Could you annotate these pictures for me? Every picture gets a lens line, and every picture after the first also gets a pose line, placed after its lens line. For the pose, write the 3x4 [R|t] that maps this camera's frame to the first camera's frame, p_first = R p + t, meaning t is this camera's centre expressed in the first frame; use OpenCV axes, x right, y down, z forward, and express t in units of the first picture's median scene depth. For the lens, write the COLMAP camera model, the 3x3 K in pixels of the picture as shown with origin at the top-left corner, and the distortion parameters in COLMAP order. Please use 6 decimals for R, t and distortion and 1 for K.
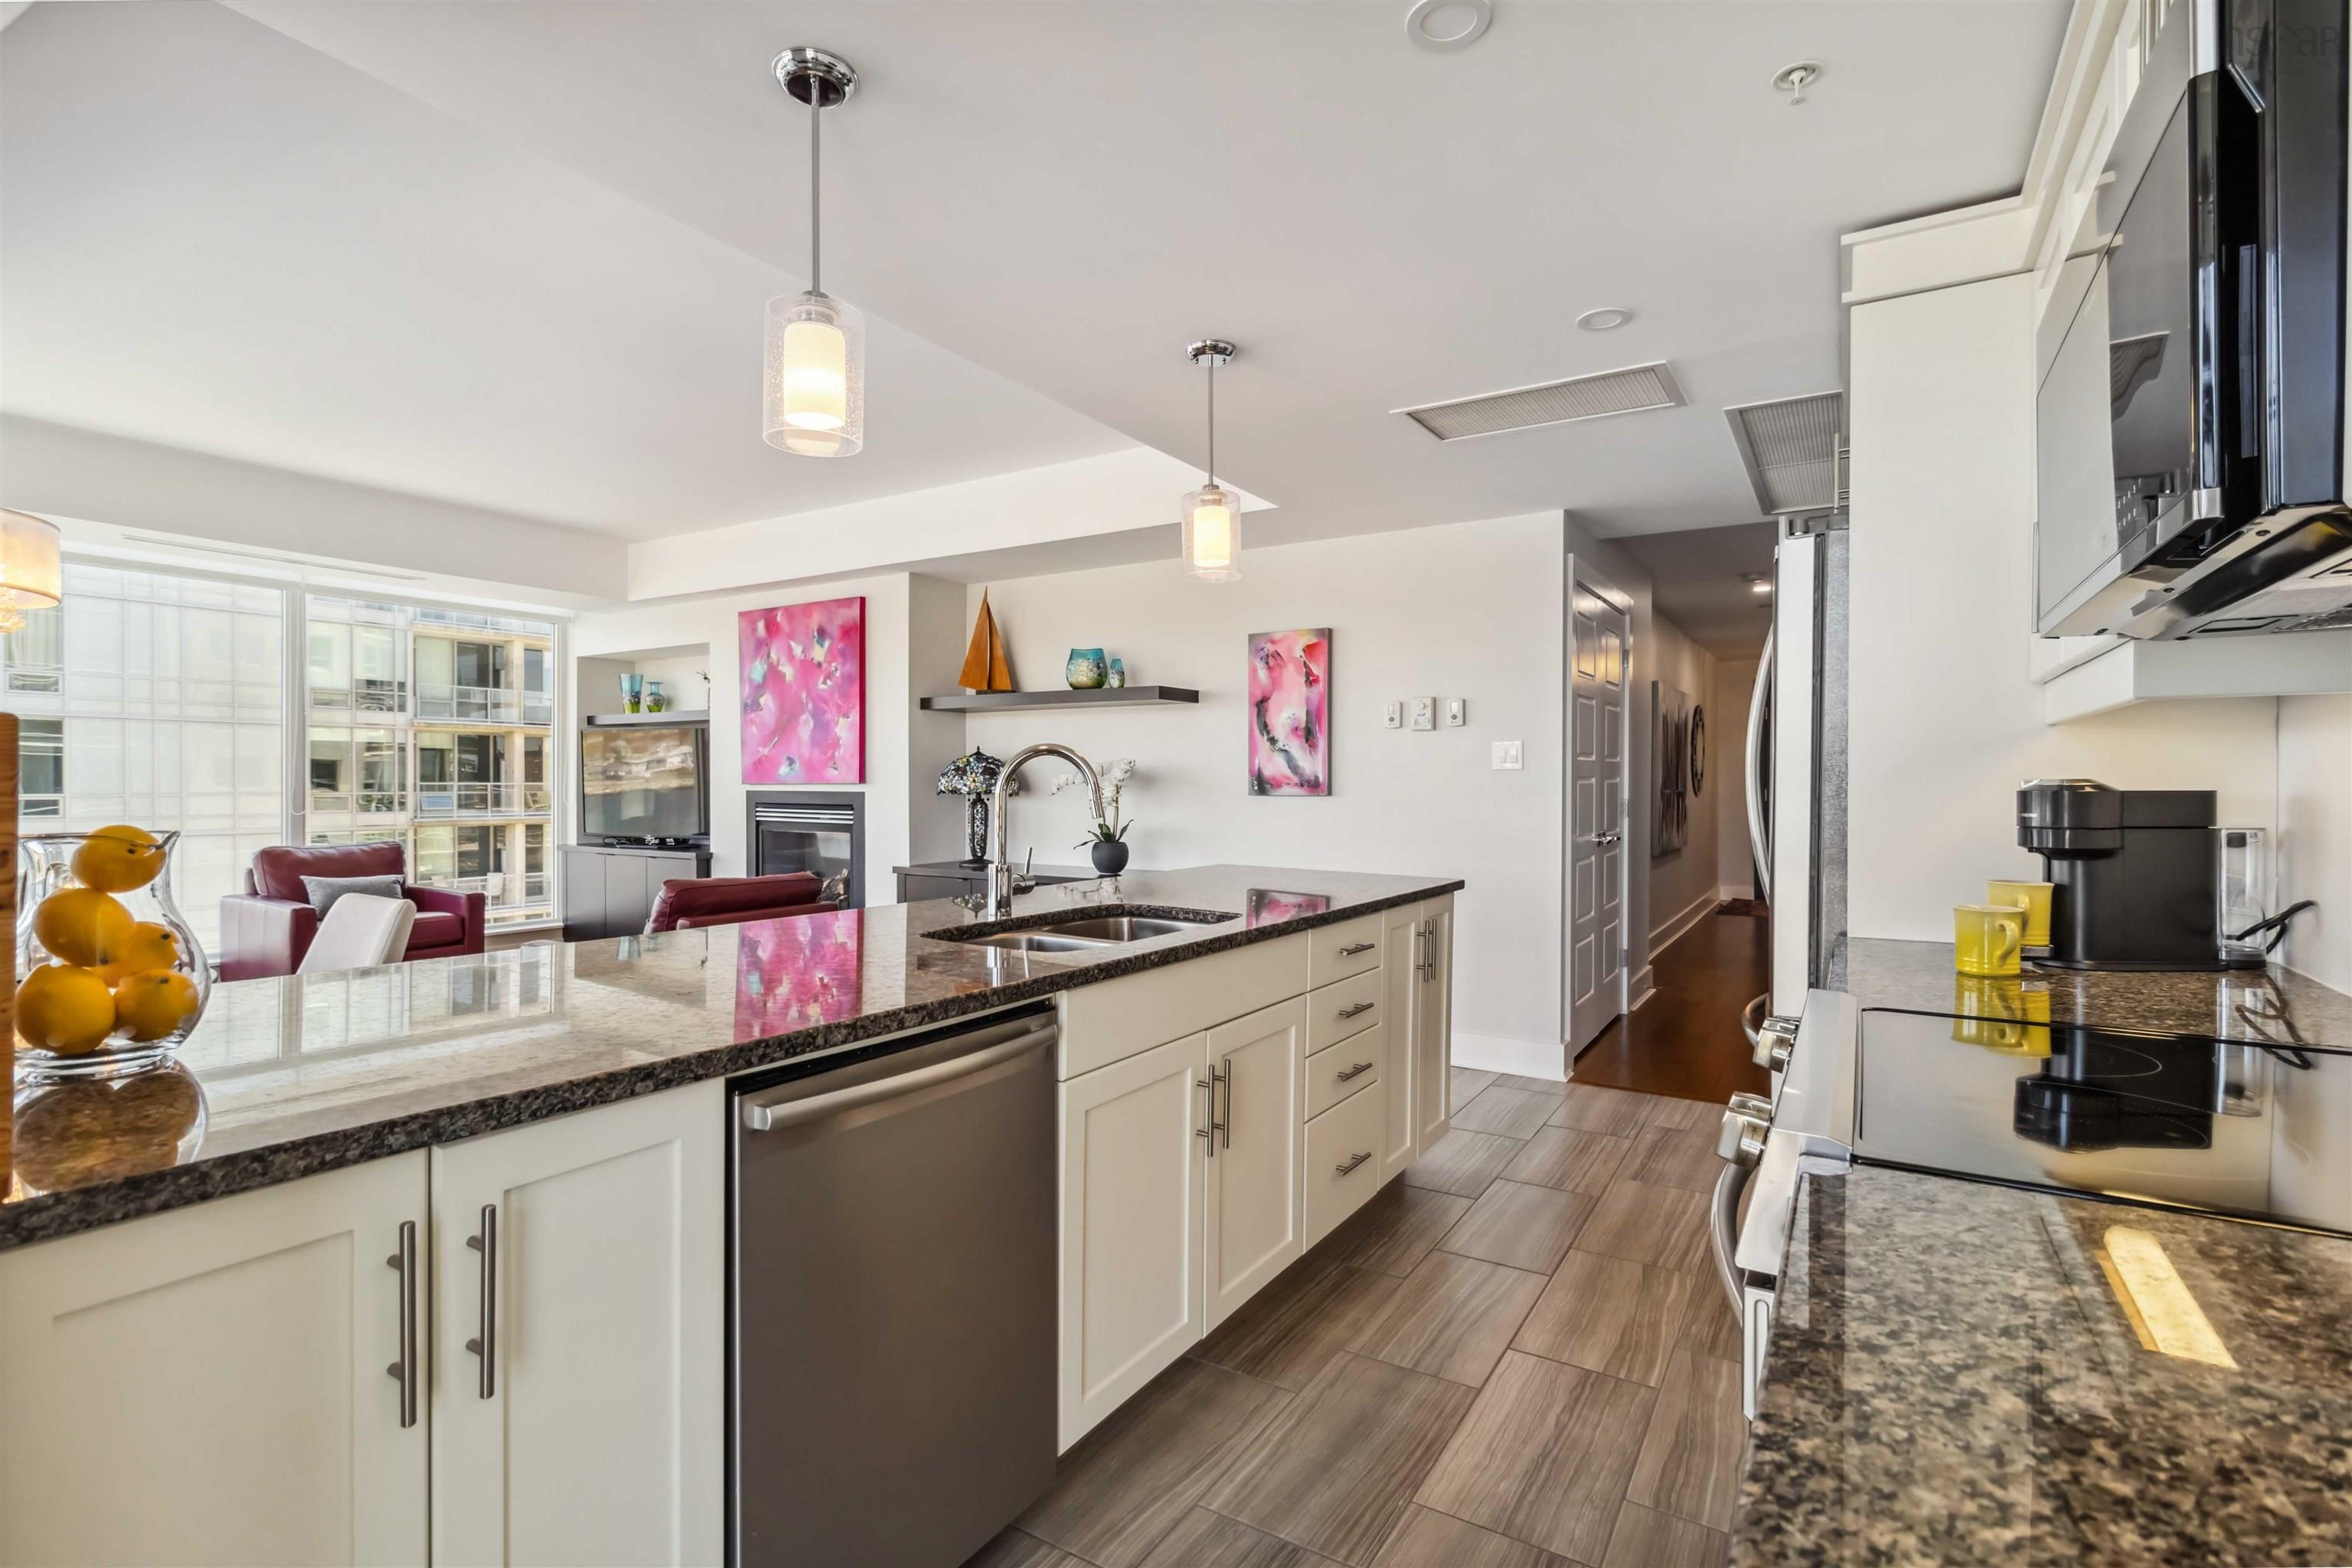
lens RADIAL K [[1096.7, 0, 1158.0], [0, 1096.7, 792.5], [0, 0, 1]] dist [0.000356, 0.001818]
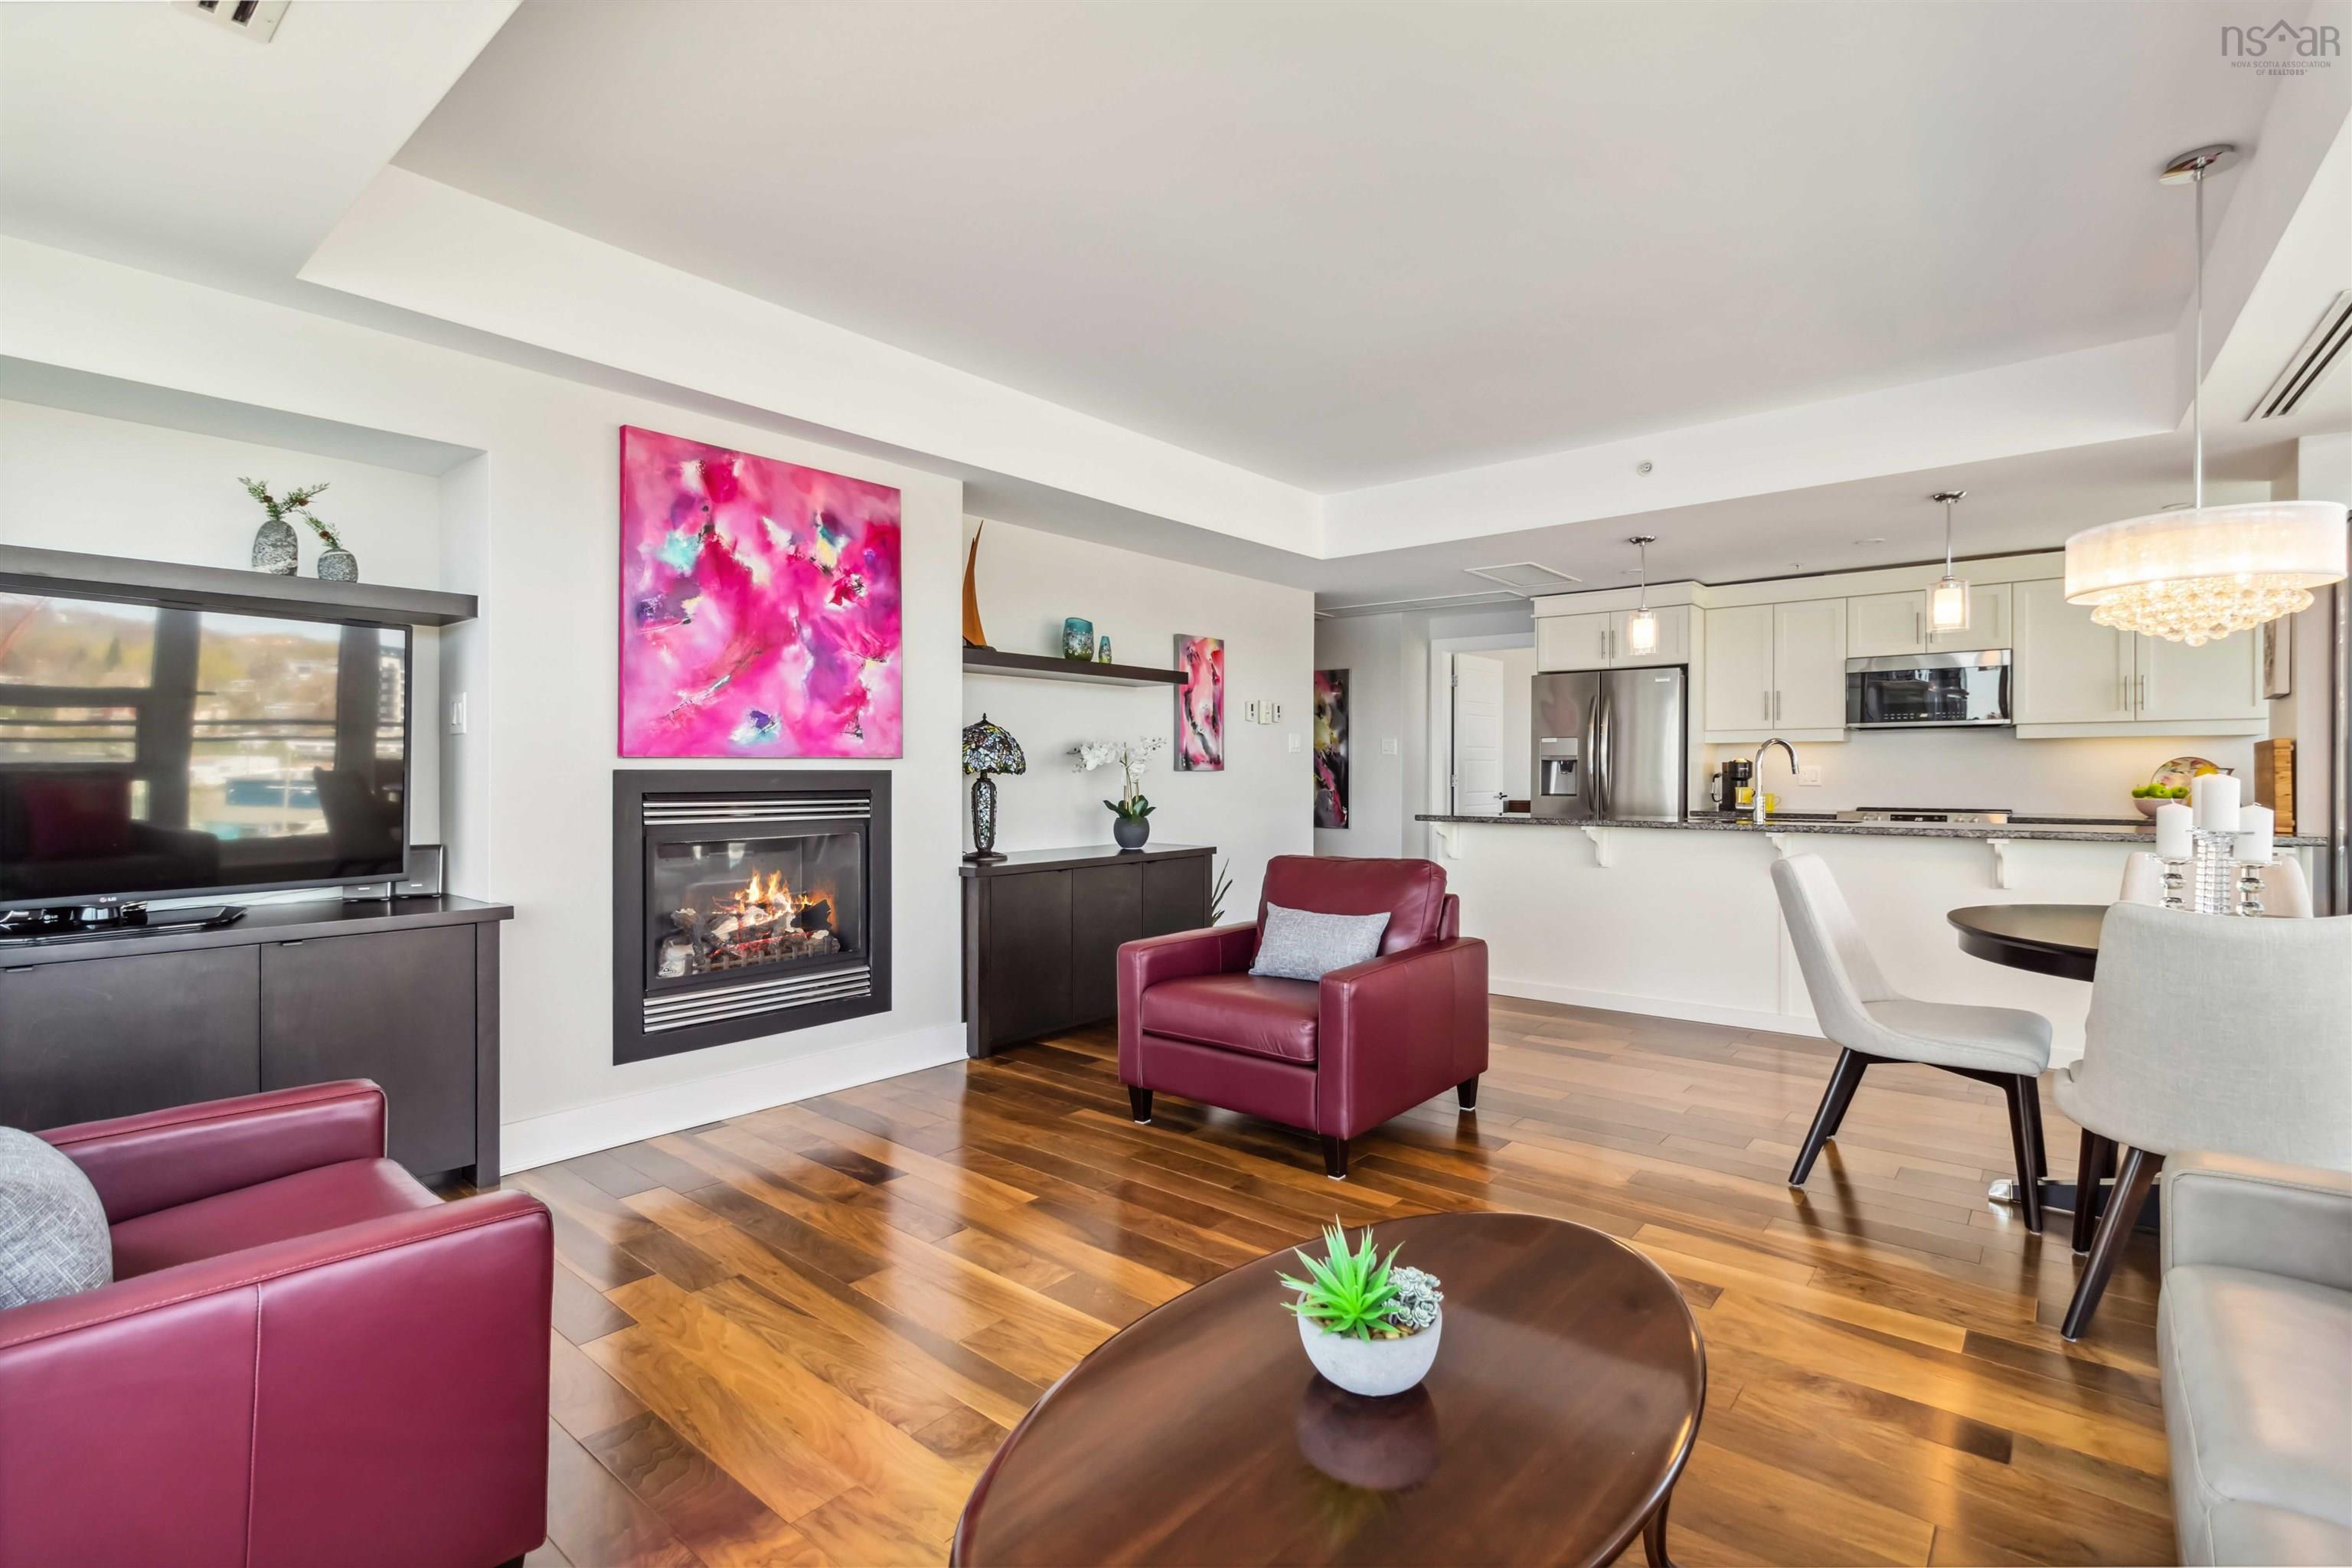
lens RADIAL K [[1096.7, 0, 1184.9], [0, 1096.7, 772.6], [0, 0, 1]] dist [0.000356, 0.001818]
pose [[0.127438, -0.004846, 0.991835, -0.885161], [0.008873, 0.999954, 0.003746, 0.000091], [-0.991807, 0.008323, 0.127476, 0.689324]]
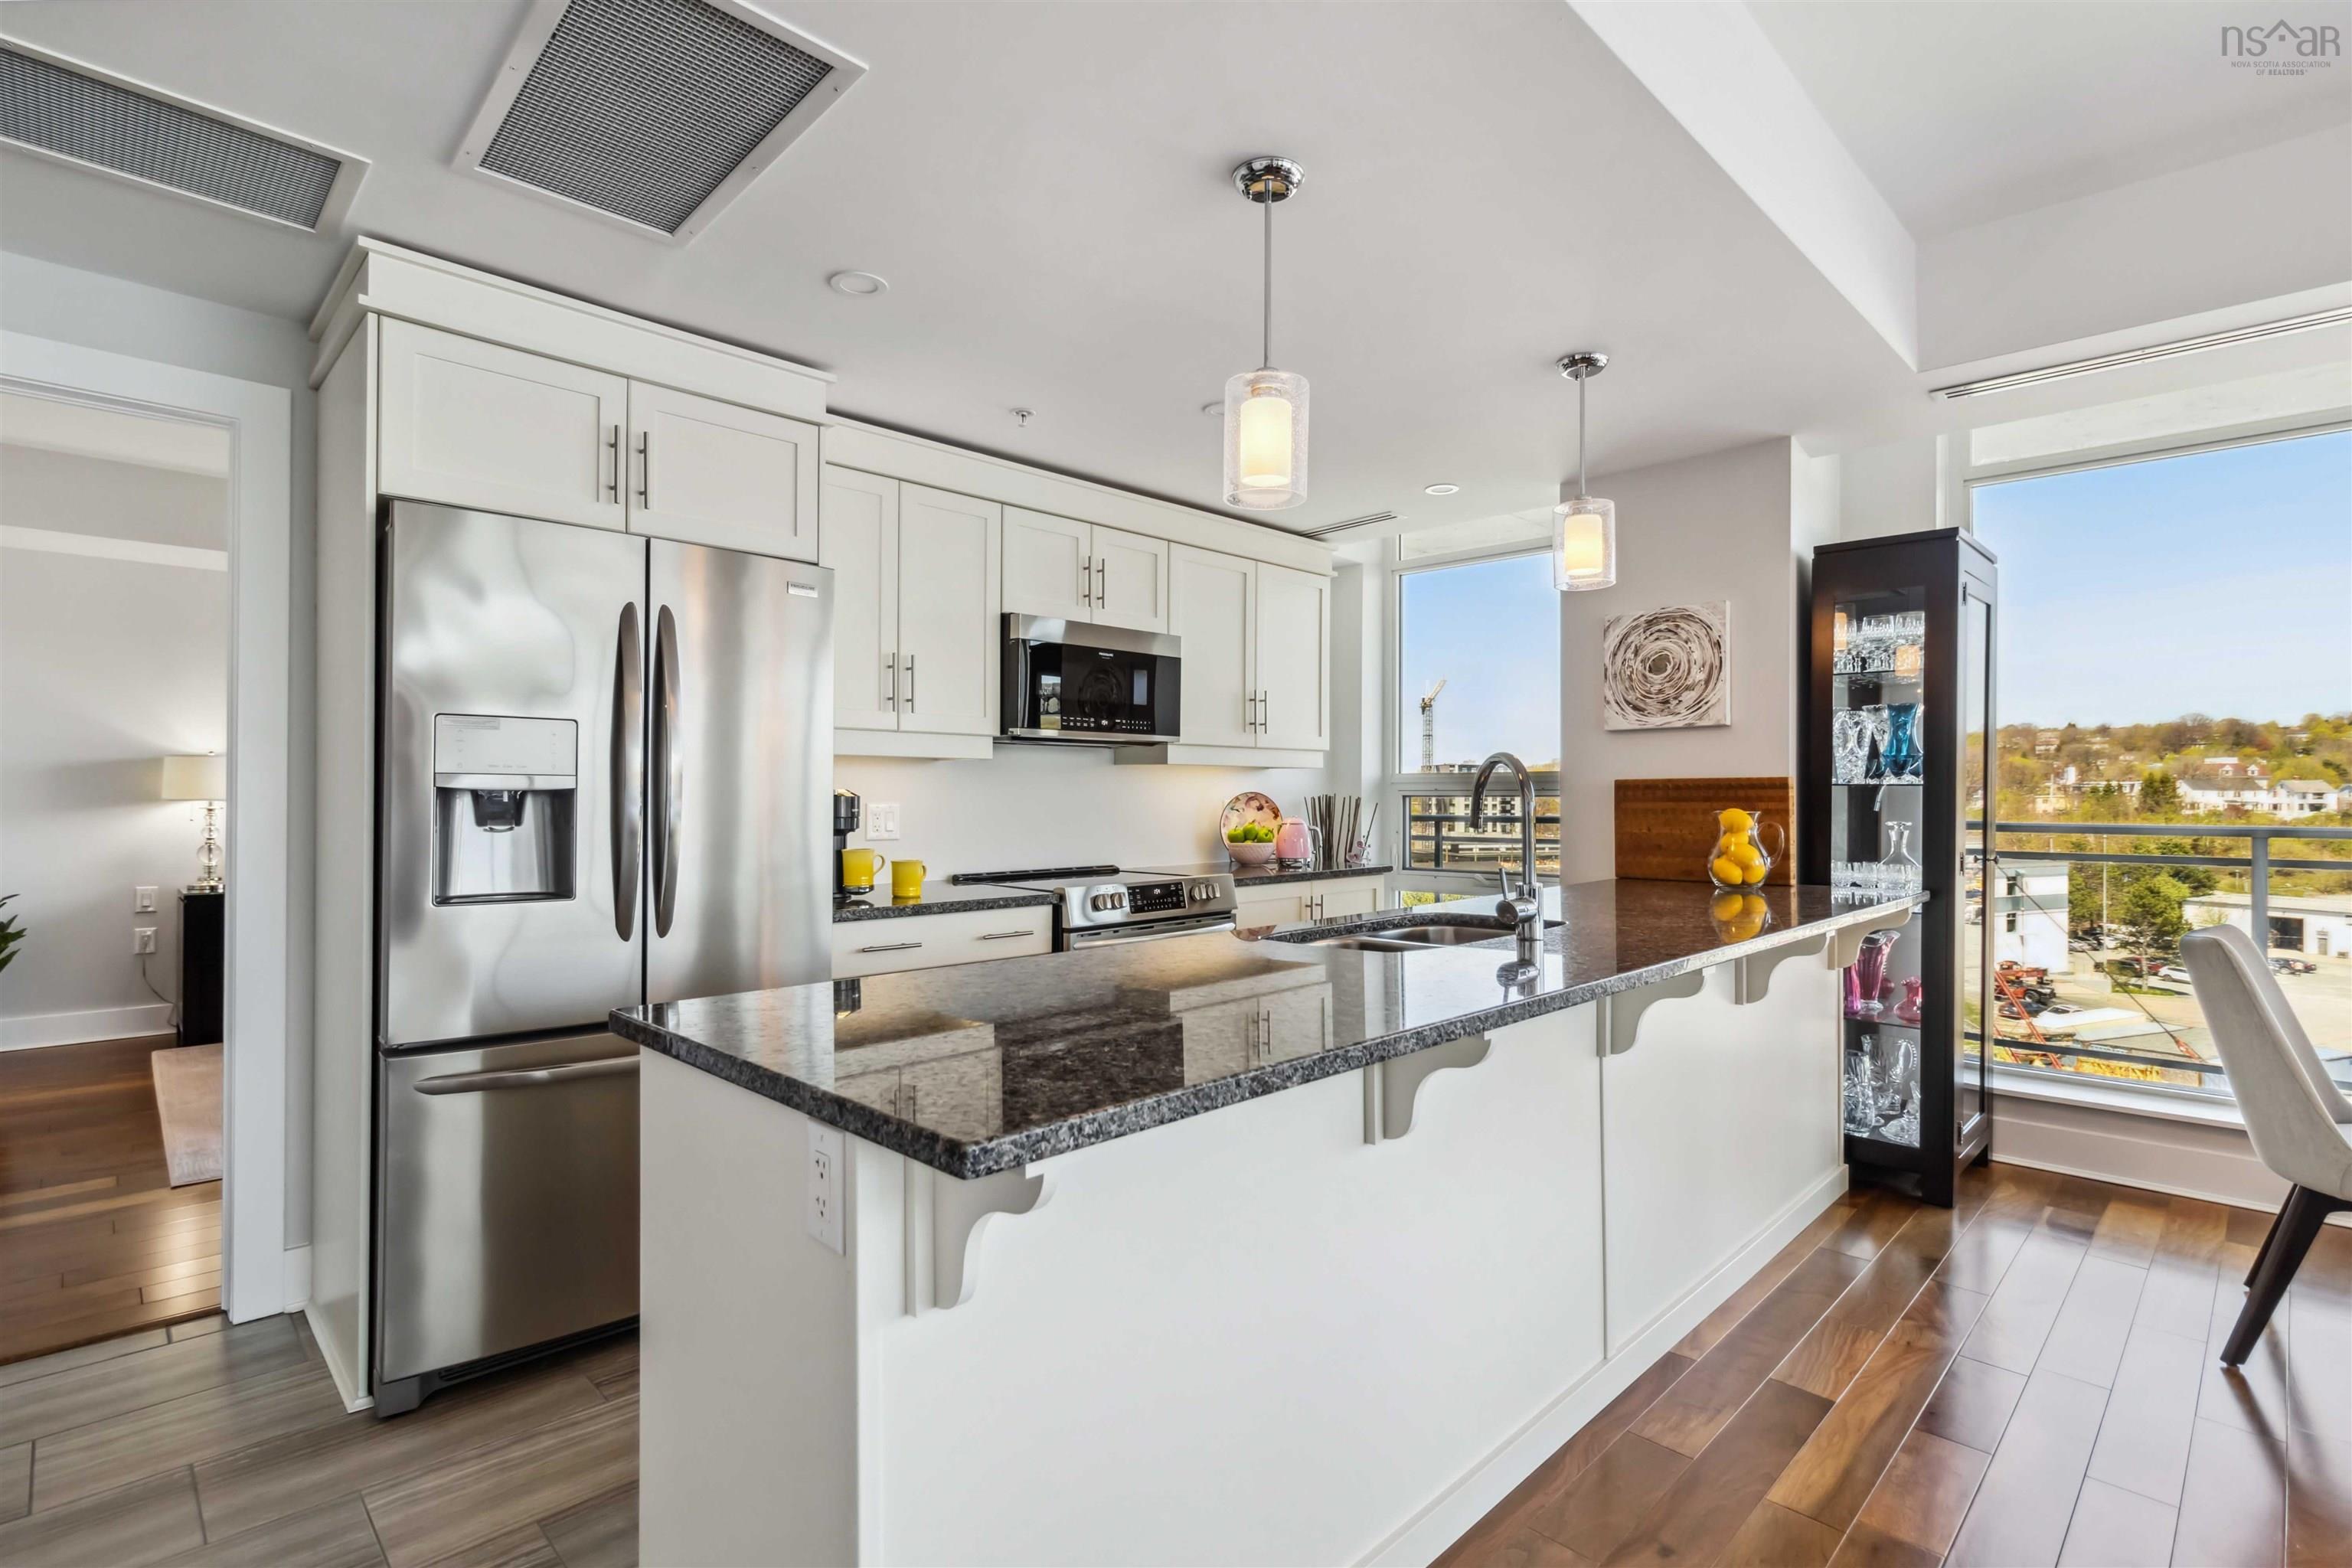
lens RADIAL K [[1096.7, 0, 1151.2], [0, 1096.7, 784.8], [0, 0, 1]] dist [0.000356, 0.001818]
pose [[-0.971594, -0.002492, 0.236640, -0.025551], [-0.002466, 0.999997, 0.000403, -0.006855], [-0.236641, -0.000192, -0.971597, 0.747165]]
